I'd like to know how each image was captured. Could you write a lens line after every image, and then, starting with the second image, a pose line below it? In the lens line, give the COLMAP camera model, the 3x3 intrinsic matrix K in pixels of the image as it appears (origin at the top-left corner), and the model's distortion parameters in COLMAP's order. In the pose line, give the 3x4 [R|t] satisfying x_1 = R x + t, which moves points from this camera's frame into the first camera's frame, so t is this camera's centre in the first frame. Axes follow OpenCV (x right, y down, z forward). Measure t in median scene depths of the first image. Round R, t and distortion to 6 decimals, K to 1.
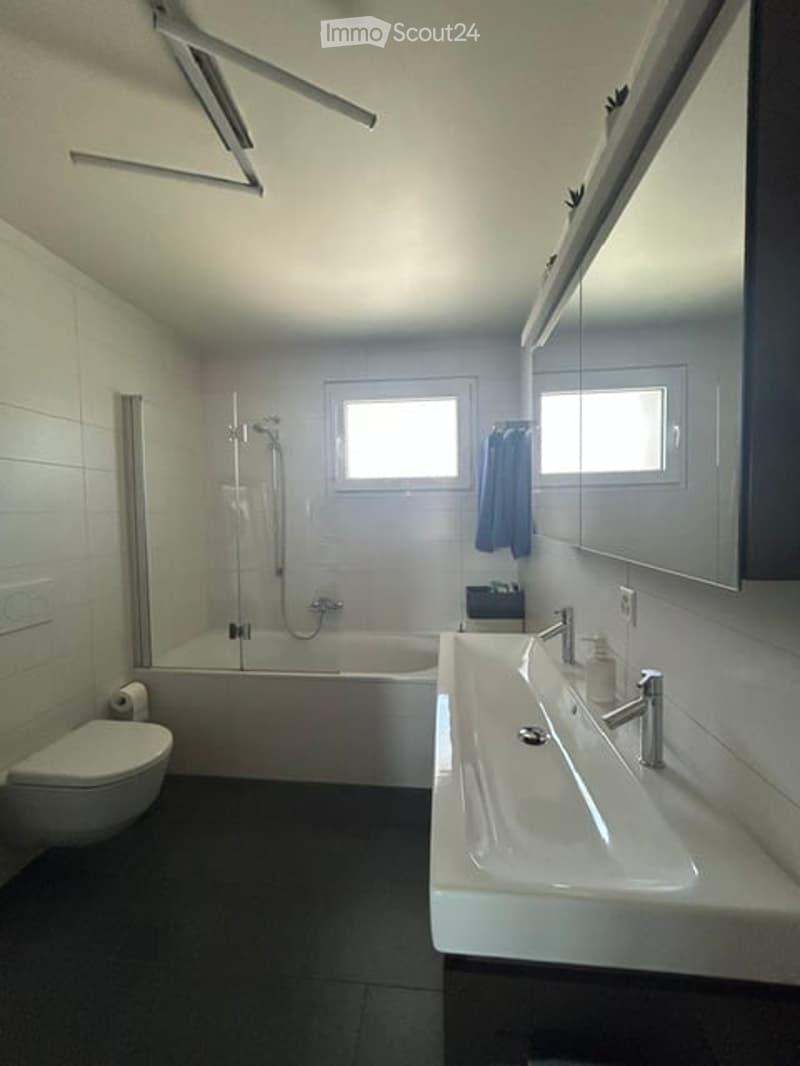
lens RADIAL K [[428.5, 0, 403.2], [0, 428.5, 533.9], [0, 0, 1]] dist [-0.001845, -0.000278]
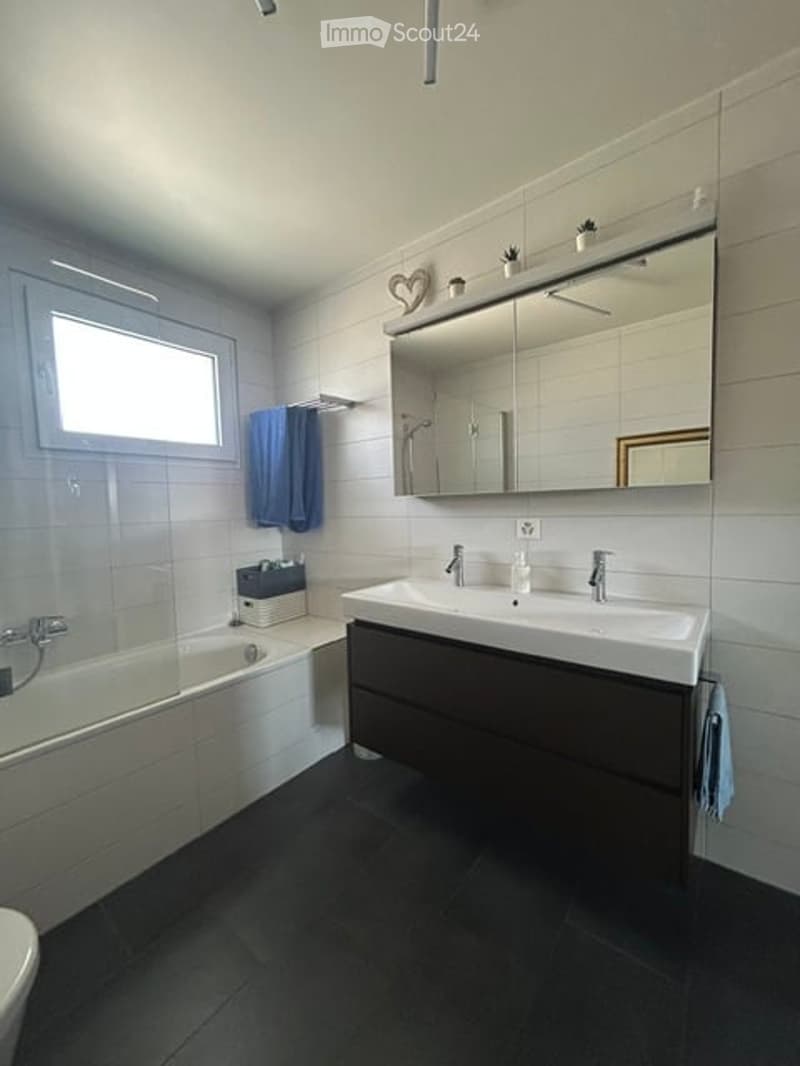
lens RADIAL K [[428.5, 0, 403.2], [0, 428.5, 533.9], [0, 0, 1]] dist [-0.001845, -0.000278]
pose [[0.532148, -0.060249, 0.844505, -0.432953], [0.064849, 0.997435, 0.030297, 0.044719], [-0.844164, 0.038643, 0.534690, 0.219793]]
